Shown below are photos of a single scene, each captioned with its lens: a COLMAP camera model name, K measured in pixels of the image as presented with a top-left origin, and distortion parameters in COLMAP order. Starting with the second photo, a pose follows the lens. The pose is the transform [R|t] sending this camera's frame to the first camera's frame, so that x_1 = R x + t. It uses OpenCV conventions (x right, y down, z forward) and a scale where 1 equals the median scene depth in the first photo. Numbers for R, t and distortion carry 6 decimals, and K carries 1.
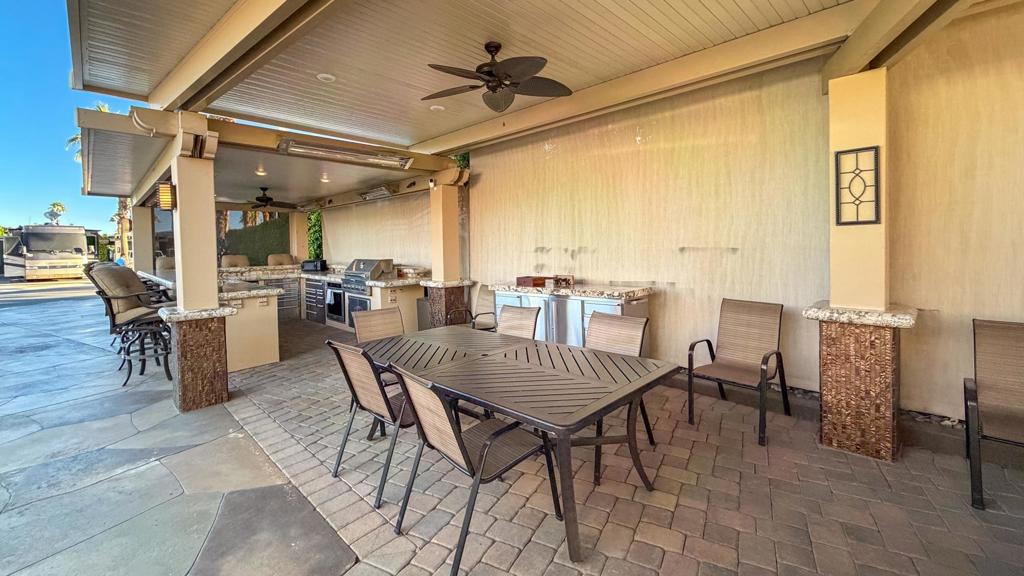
lens RADIAL K [[430.9, 0, 523.8], [0, 430.9, 250.2], [0, 0, 1]] dist [-0.001713, -0.000521]
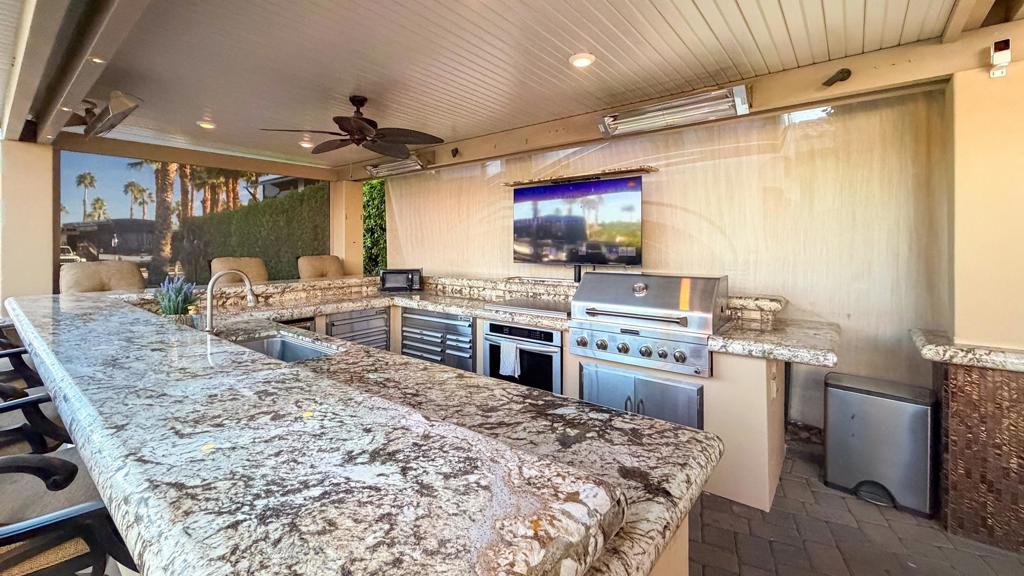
lens RADIAL K [[430.9, 0, 523.8], [0, 430.9, 250.2], [0, 0, 1]] dist [-0.001713, -0.000521]
pose [[0.993520, 0.013799, 0.112815, -1.032500], [-0.013349, 0.999900, -0.004746, 0.002610], [-0.112869, 0.003209, 0.993605, 1.209036]]
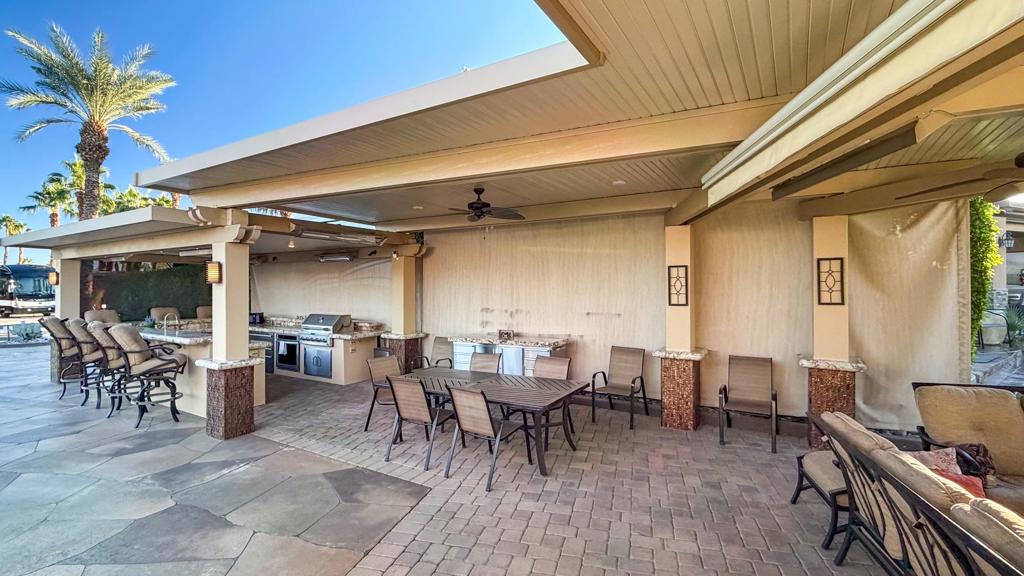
lens RADIAL K [[466.5, 0, 517.0], [0, 466.5, 273.3], [0, 0, 1]] dist [-0.000074, 0.000086]
pose [[0.975203, 0.019994, 0.220407, -0.280177], [-0.011233, 0.999099, -0.040932, -0.085755], [-0.221027, 0.037441, 0.974549, -0.646048]]
